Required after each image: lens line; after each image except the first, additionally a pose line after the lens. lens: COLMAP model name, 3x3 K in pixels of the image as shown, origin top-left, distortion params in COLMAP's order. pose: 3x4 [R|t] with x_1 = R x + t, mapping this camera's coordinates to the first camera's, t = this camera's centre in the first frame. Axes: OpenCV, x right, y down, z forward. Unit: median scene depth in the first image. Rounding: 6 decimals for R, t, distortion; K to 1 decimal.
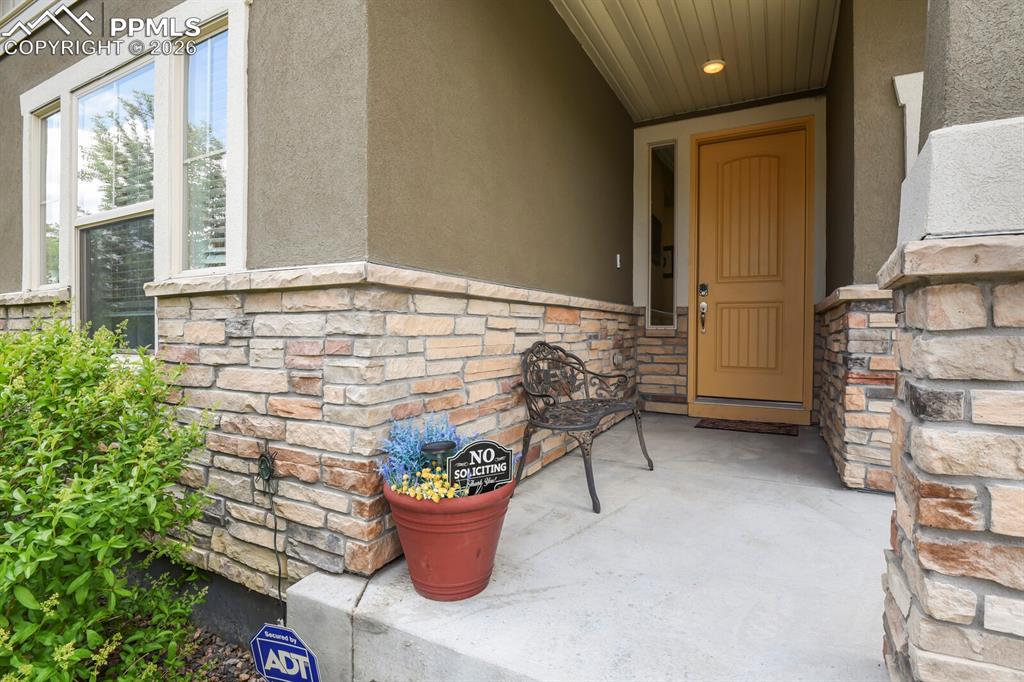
lens RADIAL K [[506.3, 0, 512.7], [0, 506.3, 344.4], [0, 0, 1]] dist [-0.007859, -0.005892]
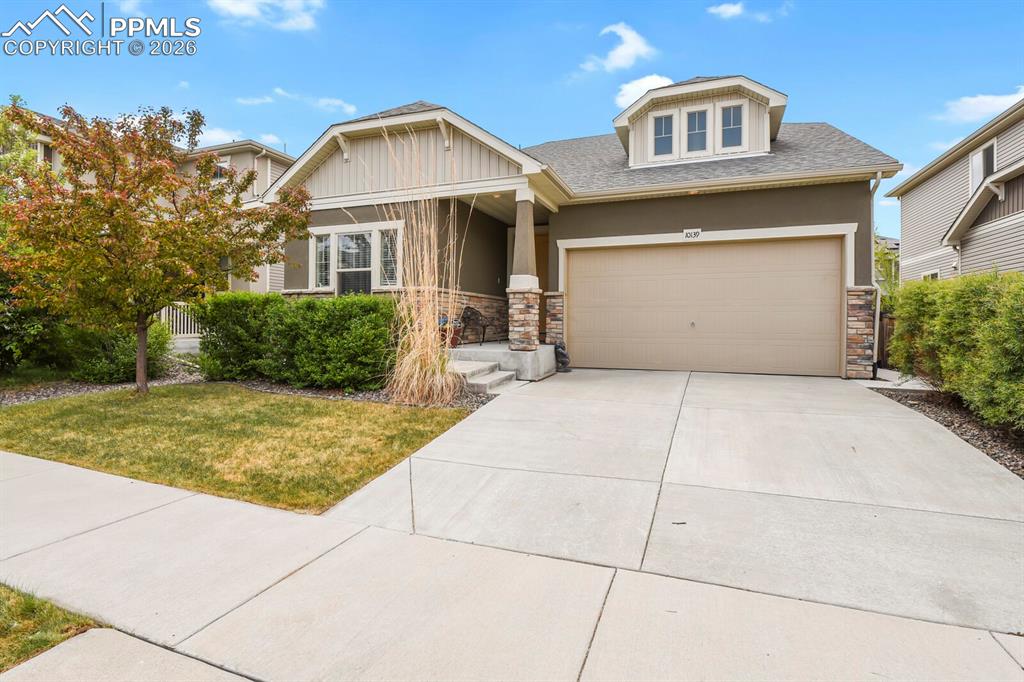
lens RADIAL K [[506.3, 0, 512.7], [0, 506.3, 344.4], [0, 0, 1]] dist [-0.007859, -0.005892]
pose [[0.992363, 0.005145, 0.123245, -0.079020], [-0.006329, 0.999937, 0.009217, 0.250066], [-0.123190, -0.009927, 0.992333, -2.815879]]
